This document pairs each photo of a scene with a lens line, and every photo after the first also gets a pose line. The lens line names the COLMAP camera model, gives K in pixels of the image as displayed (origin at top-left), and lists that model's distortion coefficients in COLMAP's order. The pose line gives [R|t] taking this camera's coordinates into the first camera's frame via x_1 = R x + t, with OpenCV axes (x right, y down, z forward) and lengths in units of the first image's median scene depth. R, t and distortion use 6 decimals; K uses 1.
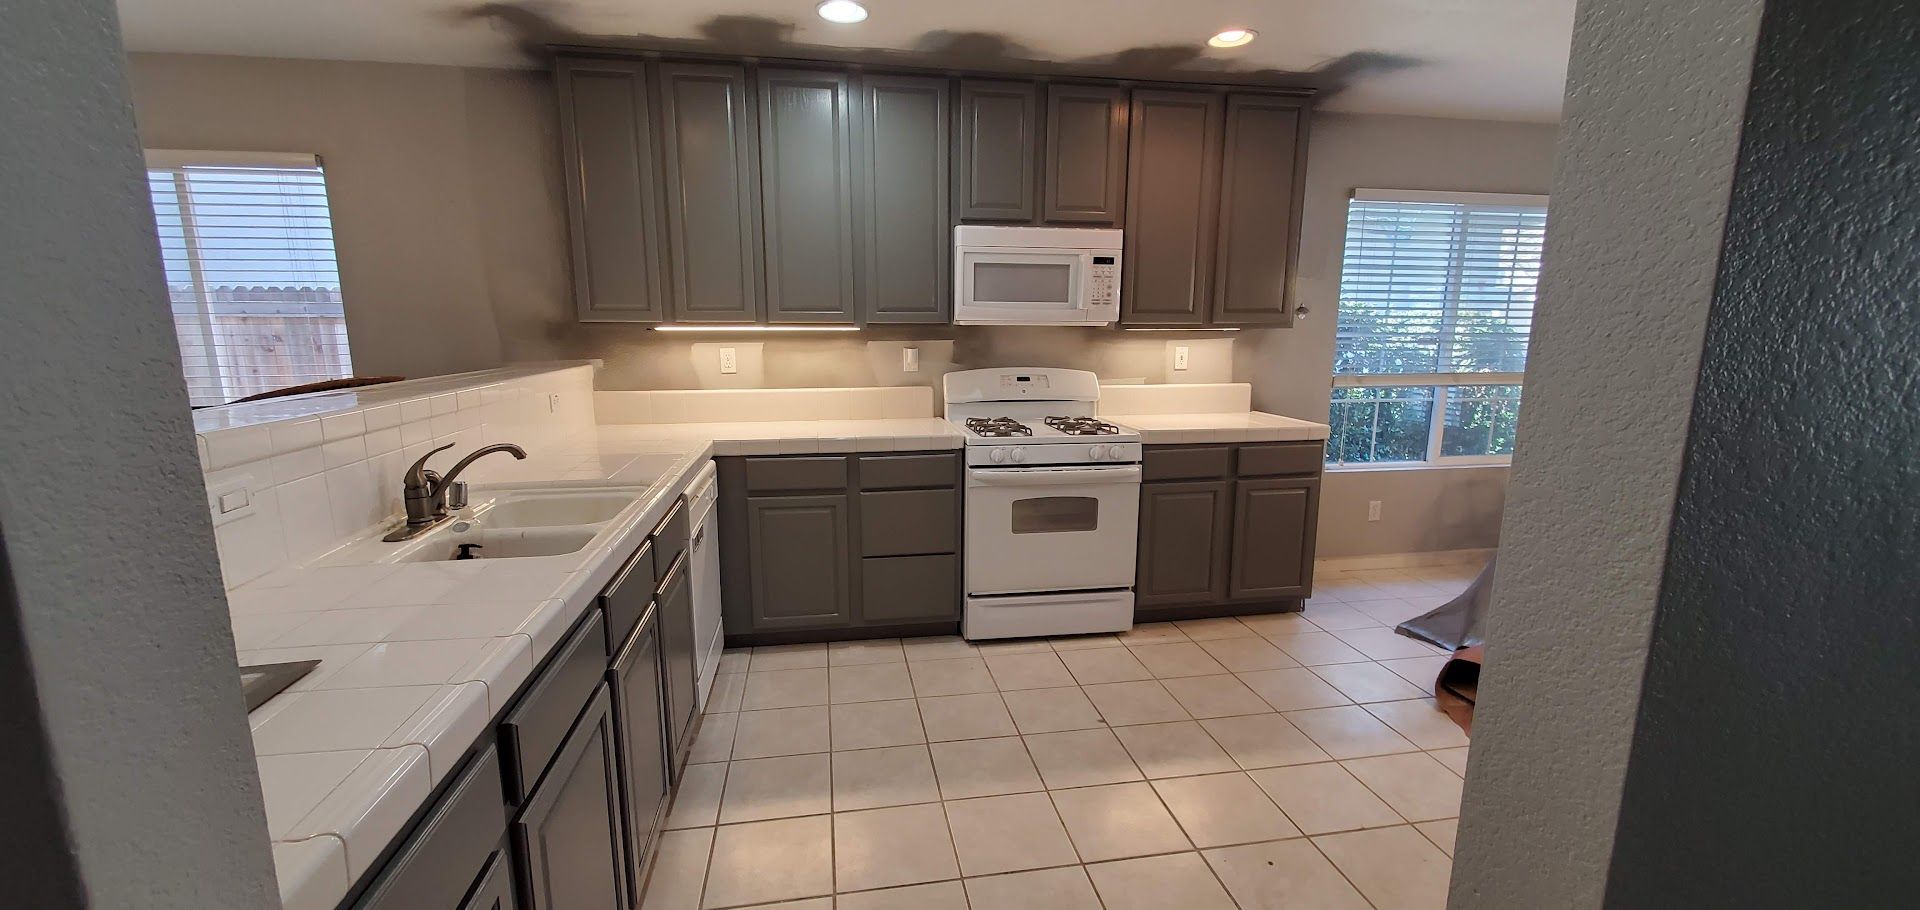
lens RADIAL K [[771.4, 0, 960.0], [0, 771.4, 455.0], [0, 0, 1]] dist [0.000883, 0.000027]
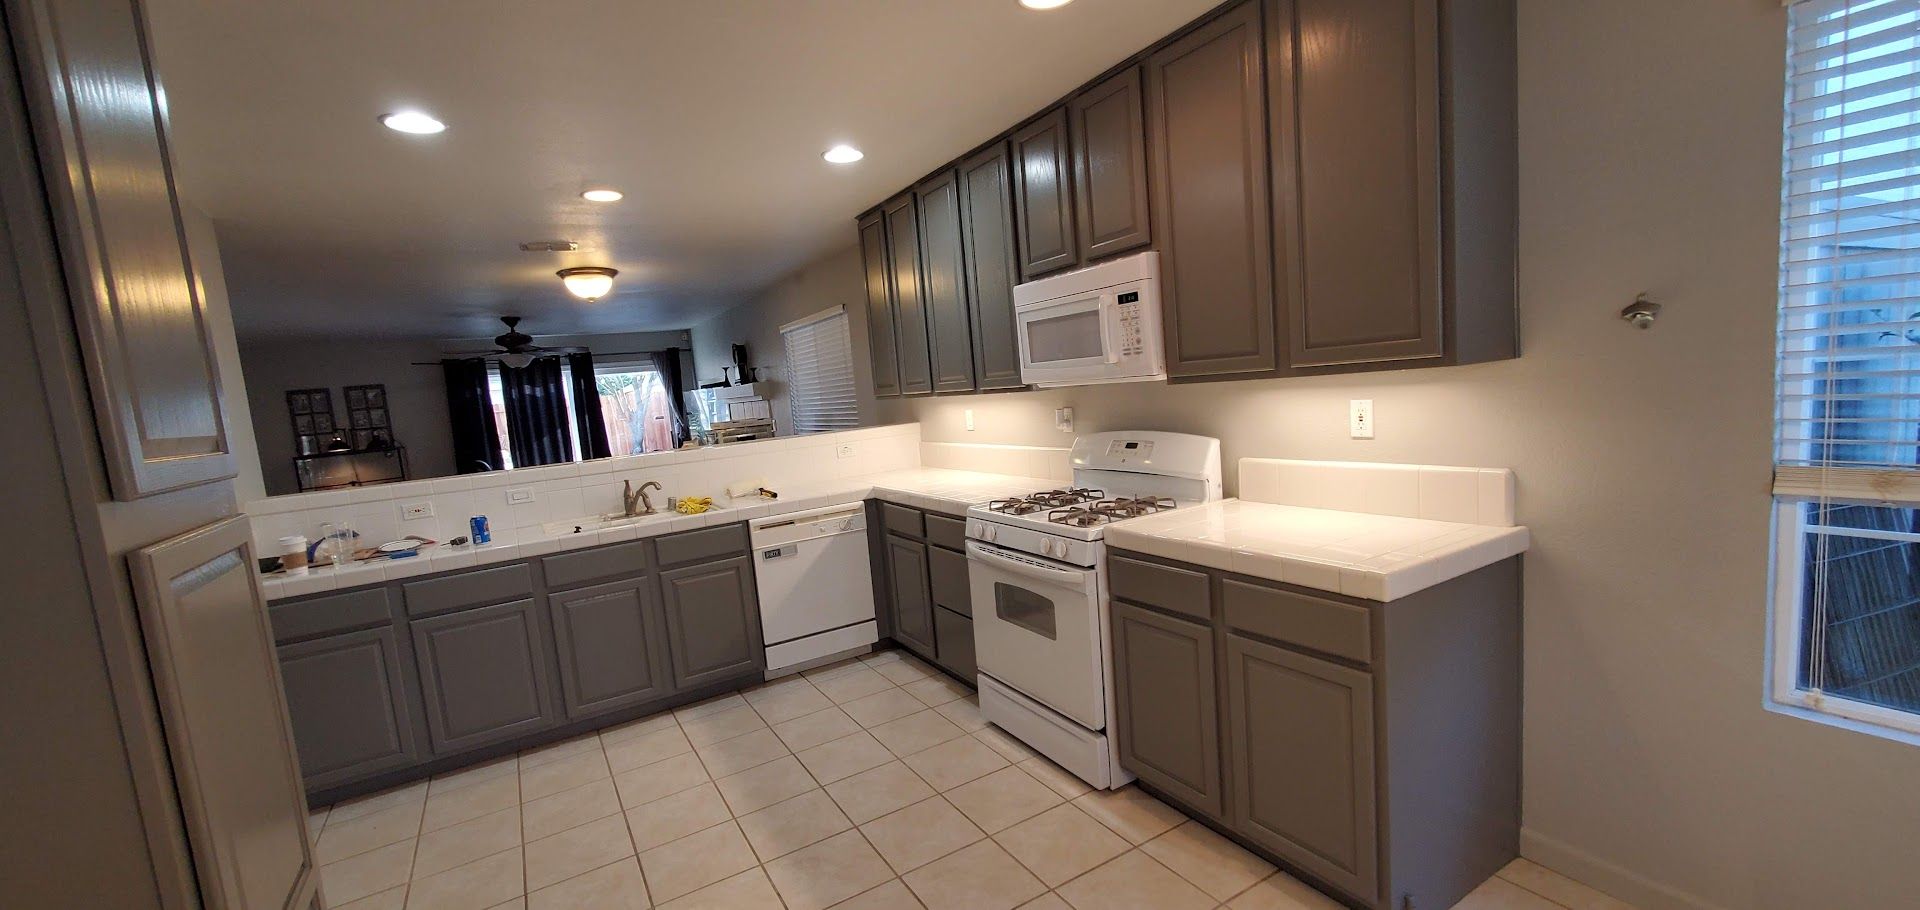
lens RADIAL K [[771.4, 0, 960.0], [0, 771.4, 455.0], [0, 0, 1]] dist [0.000883, 0.000027]
pose [[0.353729, 0.058940, -0.933489, 0.852387], [-0.067466, 0.997021, 0.037386, -0.116185], [0.932912, 0.049755, 0.356651, 0.588060]]
